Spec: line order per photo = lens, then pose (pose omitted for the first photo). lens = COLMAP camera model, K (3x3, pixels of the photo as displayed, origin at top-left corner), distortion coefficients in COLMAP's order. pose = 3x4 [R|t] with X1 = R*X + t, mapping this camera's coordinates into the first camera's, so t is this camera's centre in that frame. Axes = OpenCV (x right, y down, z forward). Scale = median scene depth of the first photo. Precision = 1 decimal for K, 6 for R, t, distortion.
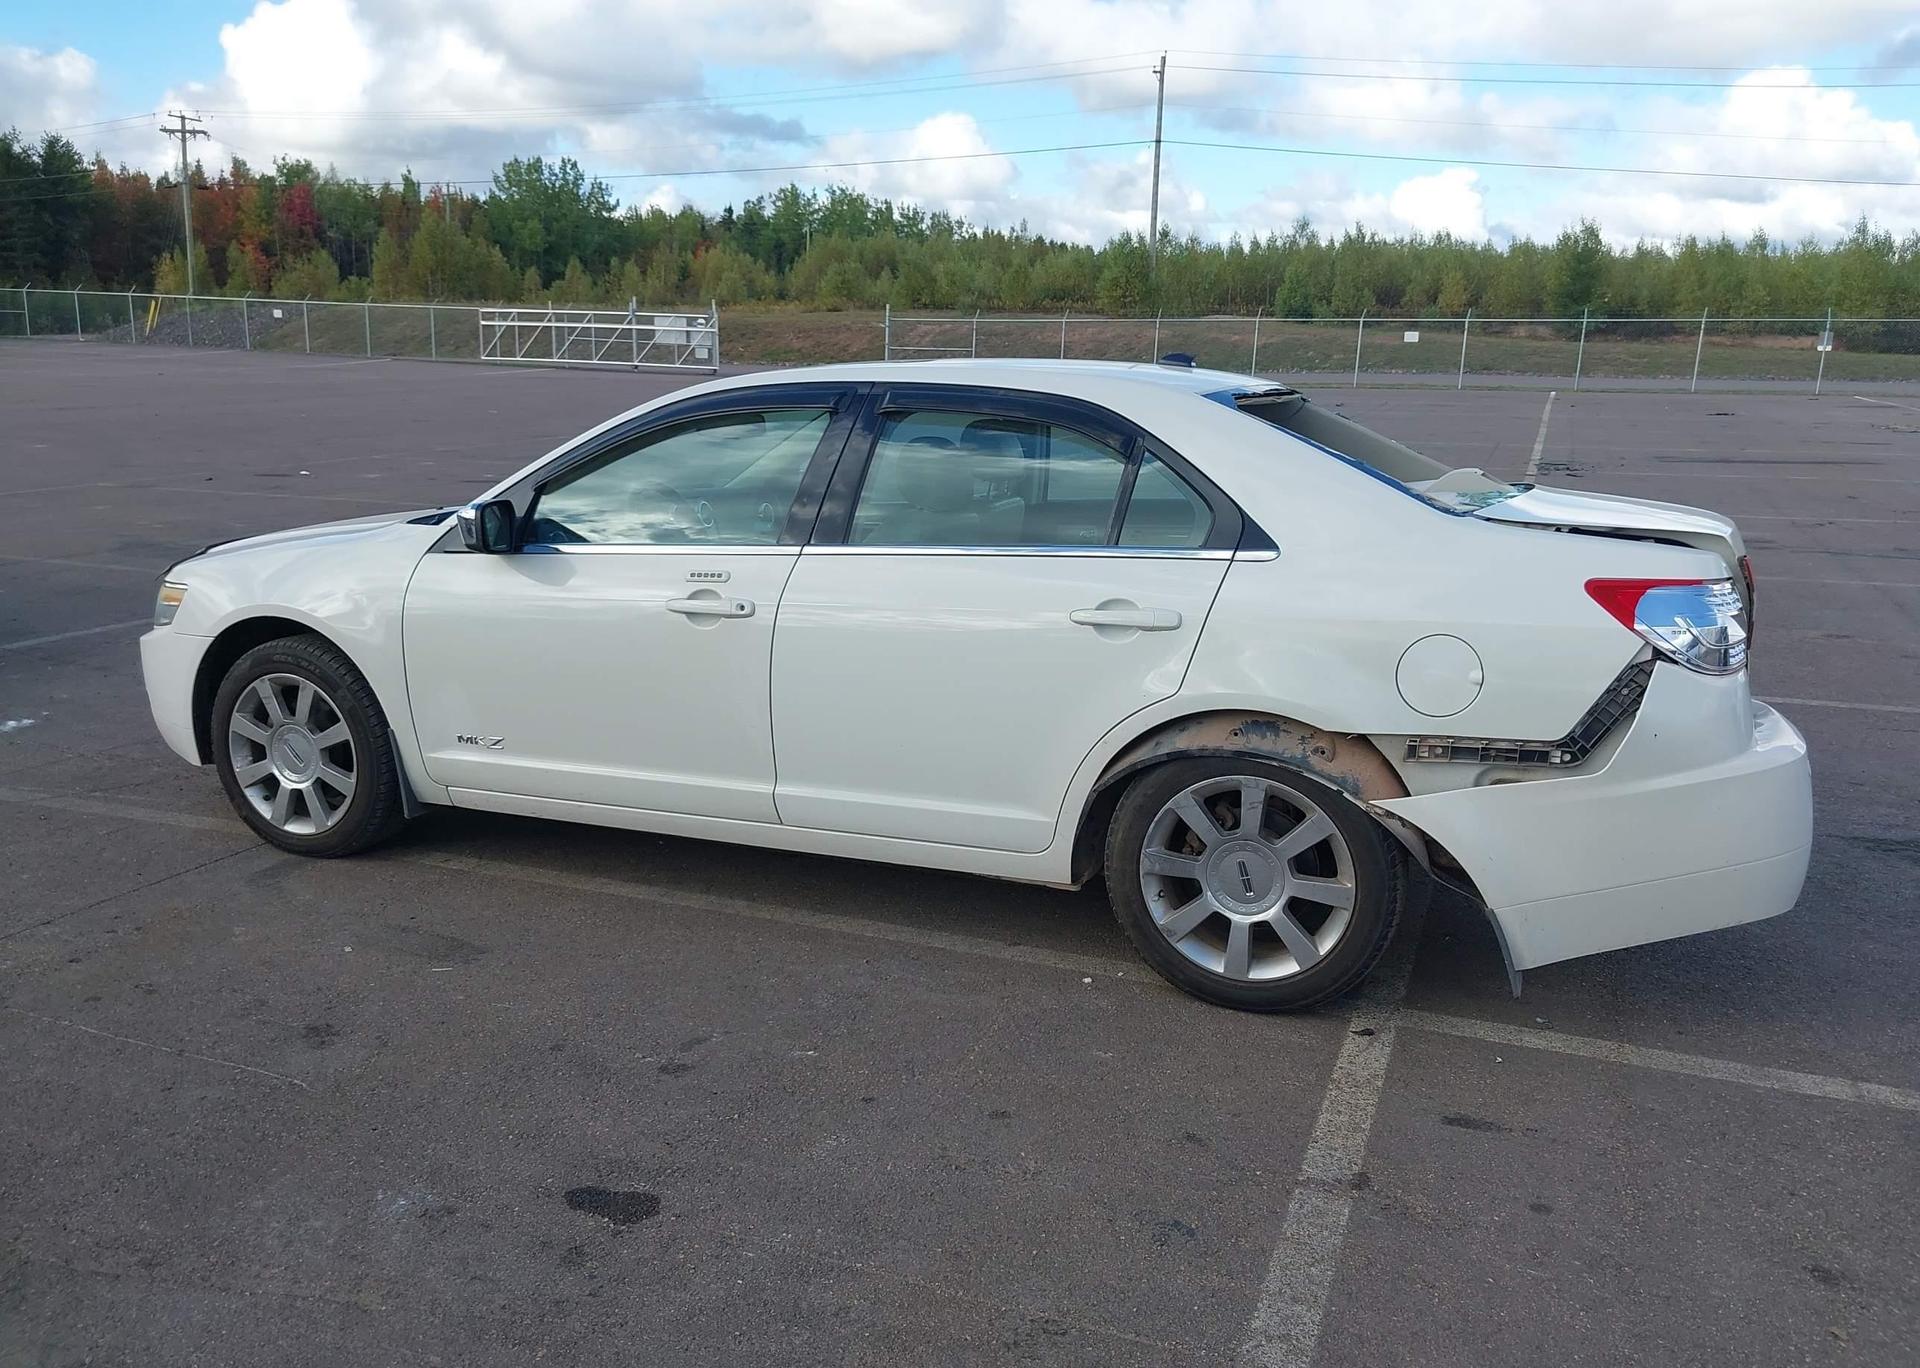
lens RADIAL K [[1553.2, 0, 956.2], [0, 1553.2, 687.8], [0, 0, 1]] dist [0.003984, 0.001819]
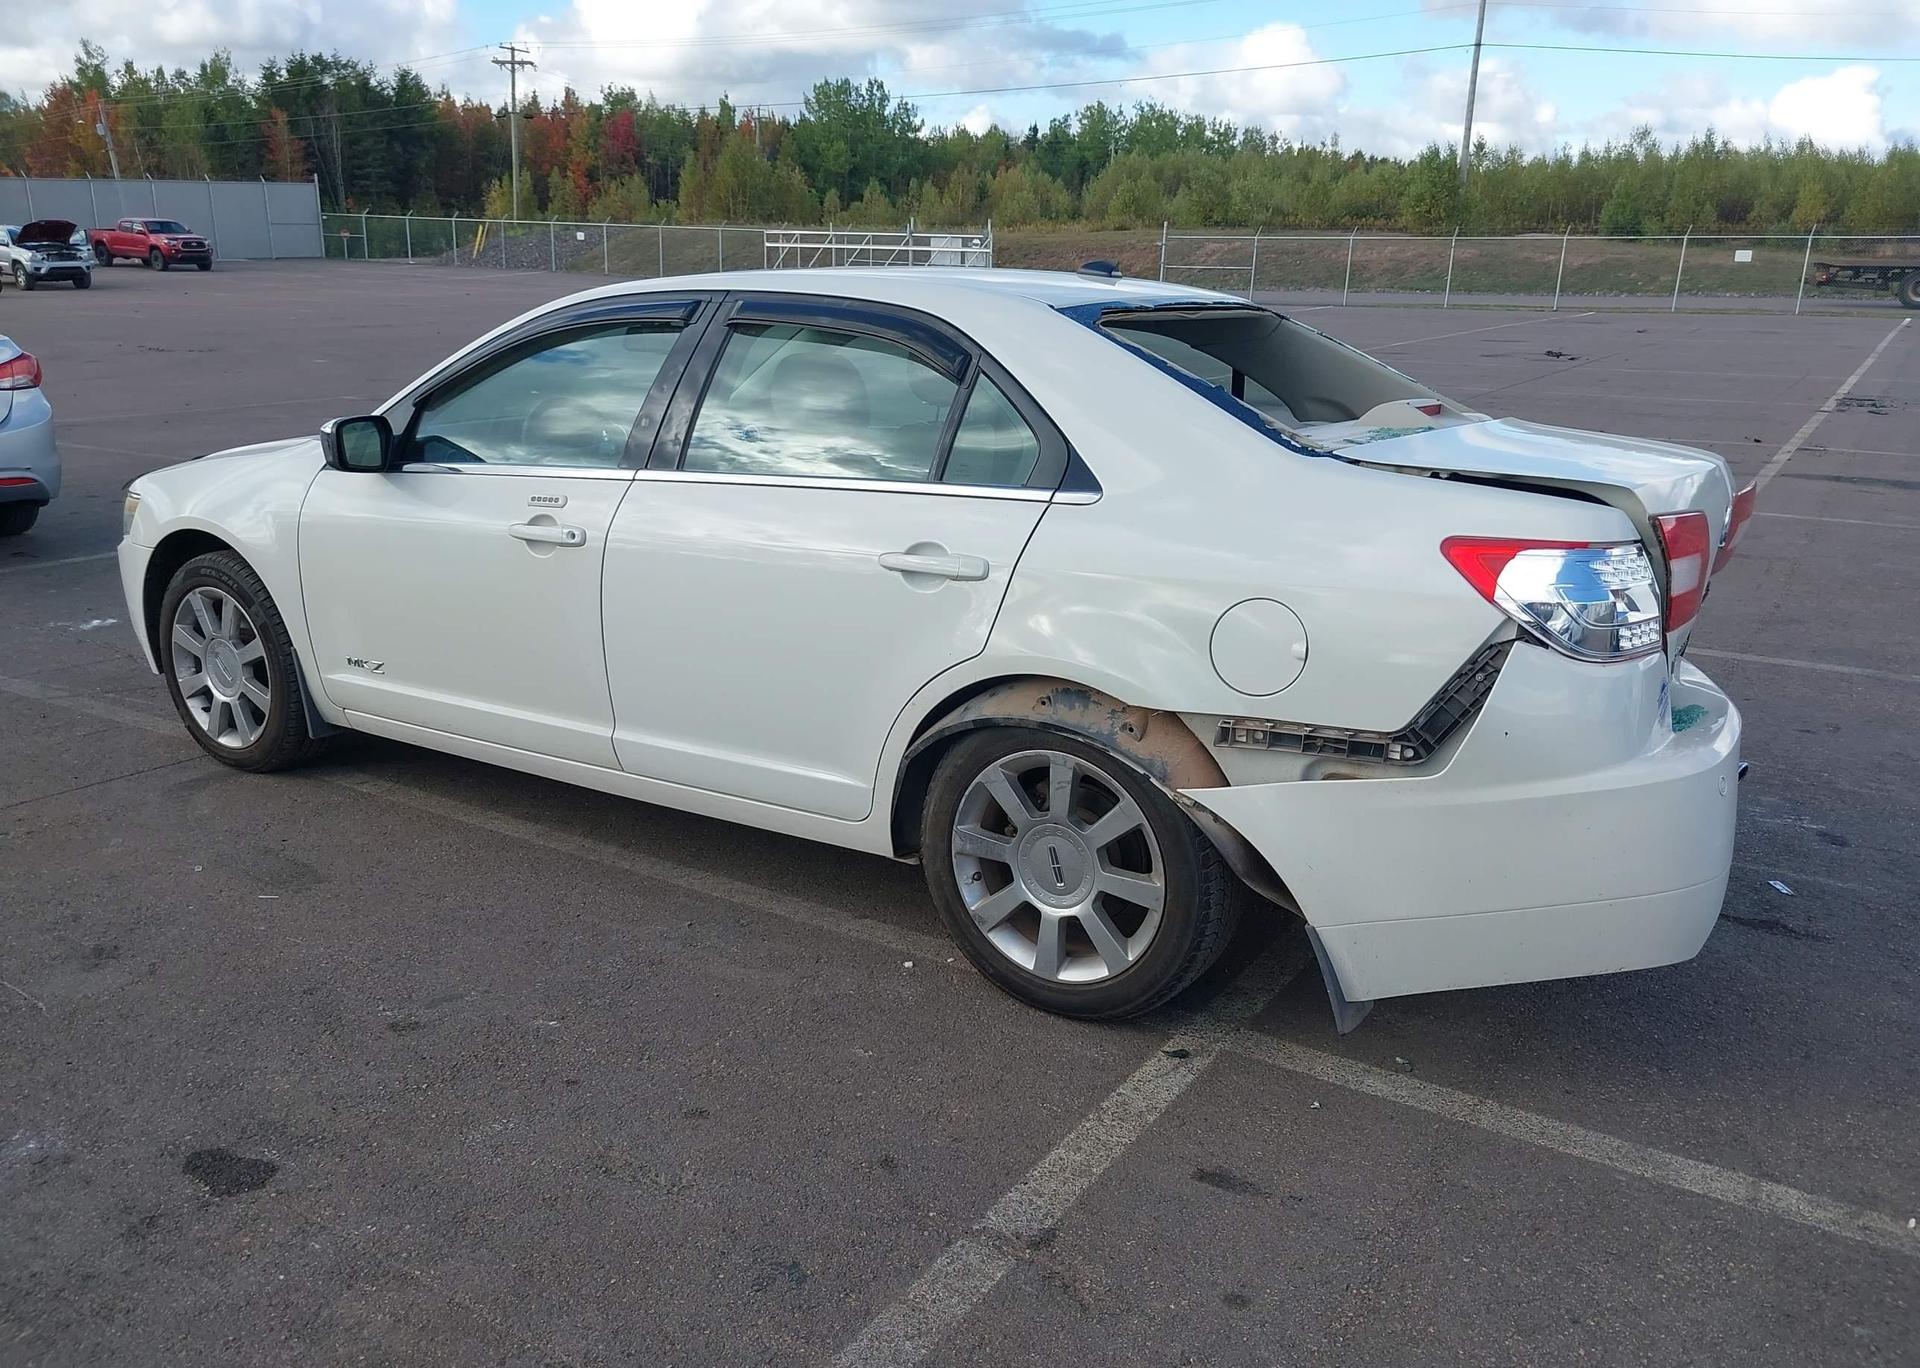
lens RADIAL K [[1546.0, 0, 953.4], [0, 1546.0, 696.1], [0, 0, 1]] dist [0.008844, -0.007464]
pose [[0.979939, 0.052503, -0.192259, 0.220194], [-0.042250, 0.997477, 0.057050, -0.015393], [0.194769, -0.047782, 0.979685, 0.107367]]
